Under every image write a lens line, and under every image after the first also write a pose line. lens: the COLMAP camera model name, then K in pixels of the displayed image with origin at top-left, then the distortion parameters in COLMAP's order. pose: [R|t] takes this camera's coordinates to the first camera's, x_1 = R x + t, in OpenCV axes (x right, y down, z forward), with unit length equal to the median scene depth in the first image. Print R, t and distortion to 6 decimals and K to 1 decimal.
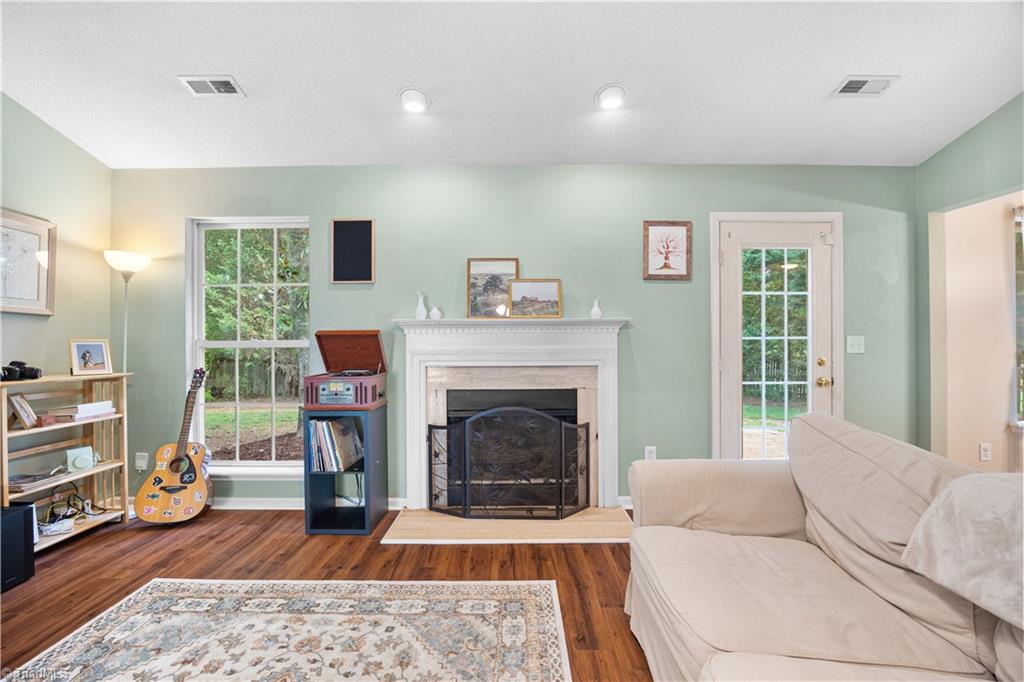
lens RADIAL K [[452.9, 0, 496.8], [0, 452.9, 340.9], [0, 0, 1]] dist [-0.016153, -0.000002]
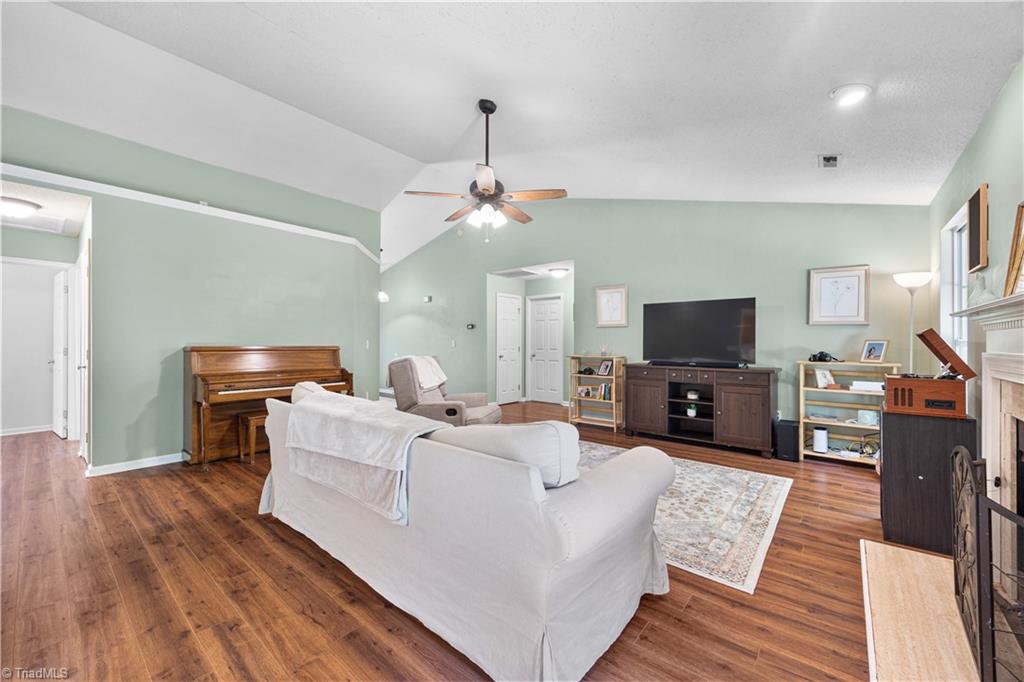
lens RADIAL K [[399.2, 0, 505.2], [0, 399.2, 341.0], [0, 0, 1]] dist [0.007114, -0.001850]
pose [[-0.649892, 0.000355, -0.760027, 0.777355], [0.005388, 0.999977, -0.004140, 0.000306], [0.760008, -0.006786, -0.649878, 0.807178]]
